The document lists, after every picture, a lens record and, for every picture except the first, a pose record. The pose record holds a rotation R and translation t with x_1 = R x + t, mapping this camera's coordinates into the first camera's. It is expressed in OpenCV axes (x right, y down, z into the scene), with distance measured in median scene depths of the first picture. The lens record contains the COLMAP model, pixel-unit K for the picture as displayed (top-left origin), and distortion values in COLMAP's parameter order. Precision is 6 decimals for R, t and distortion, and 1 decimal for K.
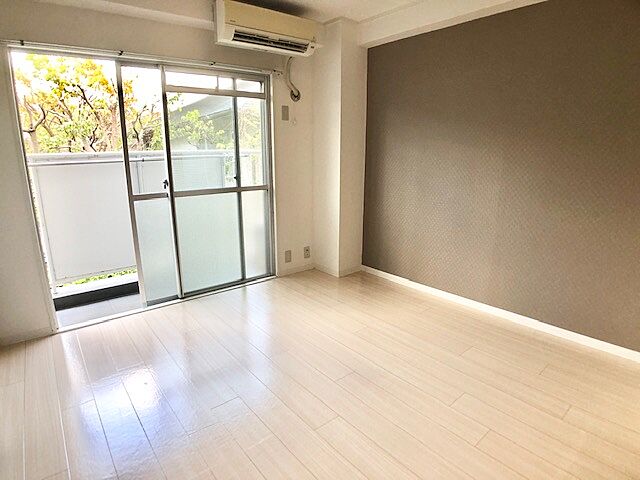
lens RADIAL K [[352.1, 0, 314.4], [0, 352.1, 243.1], [0, 0, 1]] dist [-0.086543, 0.008997]
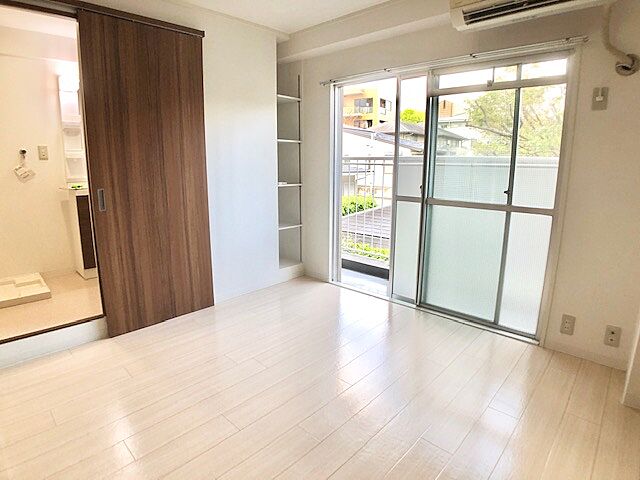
lens RADIAL K [[352.1, 0, 314.0], [0, 352.1, 237.0], [0, 0, 1]] dist [-0.086543, 0.008997]
pose [[0.136853, 0.211404, -0.967771, 0.489635], [-0.254913, 0.951576, 0.171819, -0.119738], [0.957231, 0.223184, 0.184115, 0.493426]]
